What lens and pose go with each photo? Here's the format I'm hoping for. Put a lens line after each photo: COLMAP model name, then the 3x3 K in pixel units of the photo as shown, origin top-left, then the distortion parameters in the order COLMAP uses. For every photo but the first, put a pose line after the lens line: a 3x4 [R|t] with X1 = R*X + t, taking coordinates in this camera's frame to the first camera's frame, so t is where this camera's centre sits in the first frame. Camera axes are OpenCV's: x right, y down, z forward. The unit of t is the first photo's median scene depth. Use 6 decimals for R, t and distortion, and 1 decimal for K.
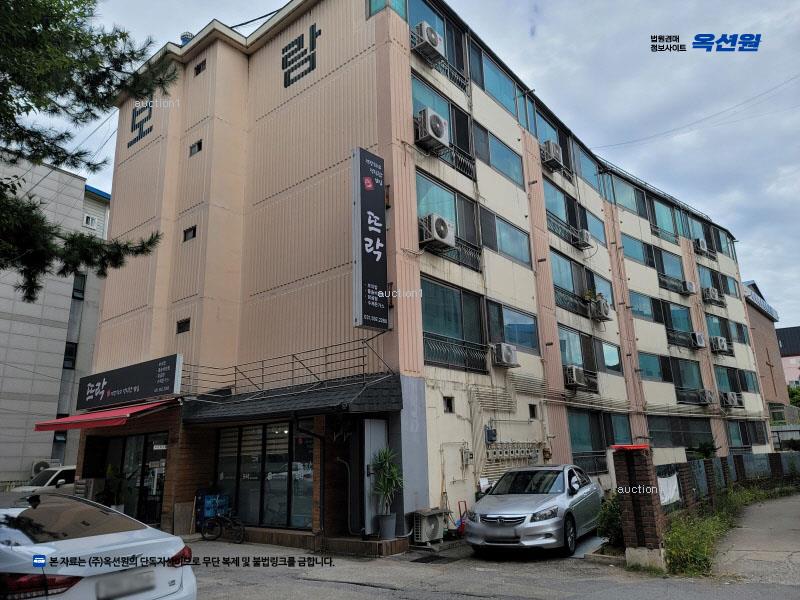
lens RADIAL K [[578.5, 0, 396.6], [0, 578.5, 306.0], [0, 0, 1]] dist [0.042695, -0.004920]
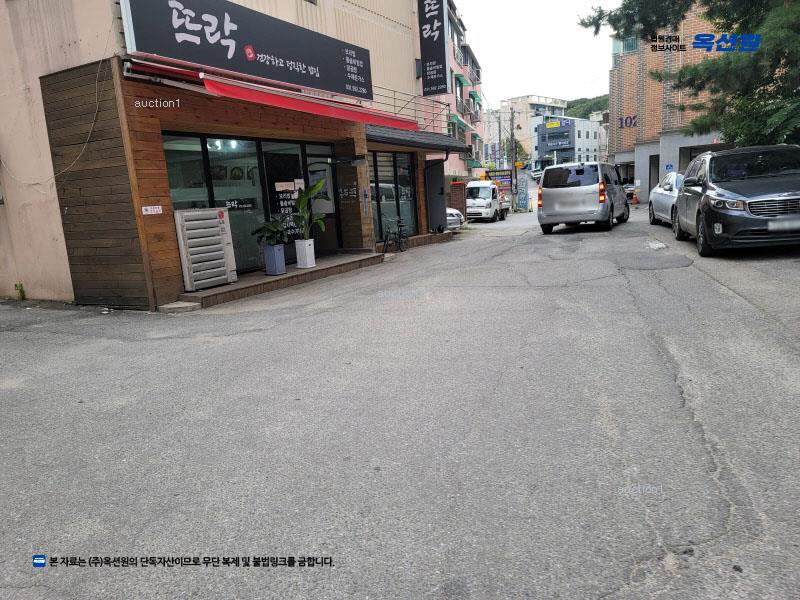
lens RADIAL K [[578.5, 0, 396.6], [0, 578.5, 306.0], [0, 0, 1]] dist [0.042695, -0.004920]
pose [[-0.180295, -0.140730, 0.973493, -1.204668], [-0.178659, 0.977934, 0.108284, 0.330386], [-0.967251, -0.154400, -0.201460, 1.044189]]
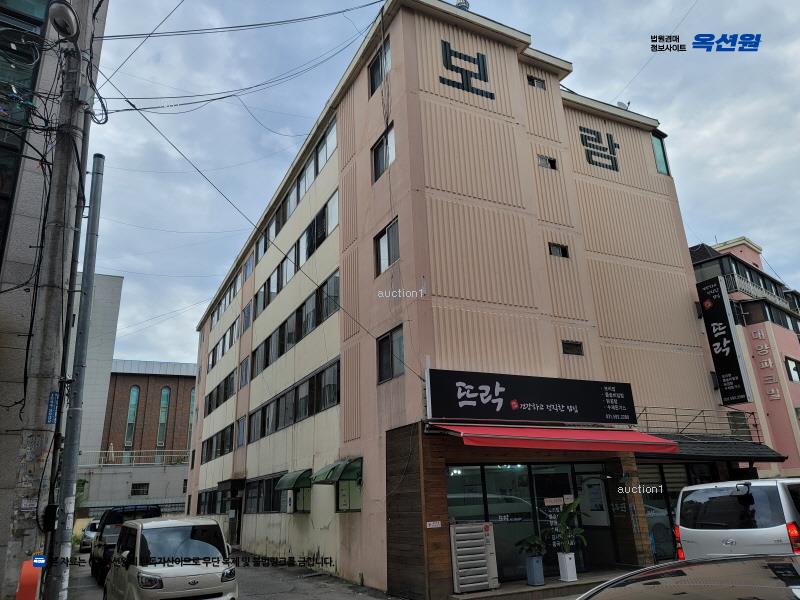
lens RADIAL K [[580.8, 0, 420.9], [0, 580.8, 301.0], [0, 0, 1]] dist [0.049284, 0.001660]
pose [[0.378481, 0.313053, 0.871063, -1.378798], [-0.203397, 0.946196, -0.251679, 0.263676], [-0.902985, -0.081916, 0.421791, 0.889604]]
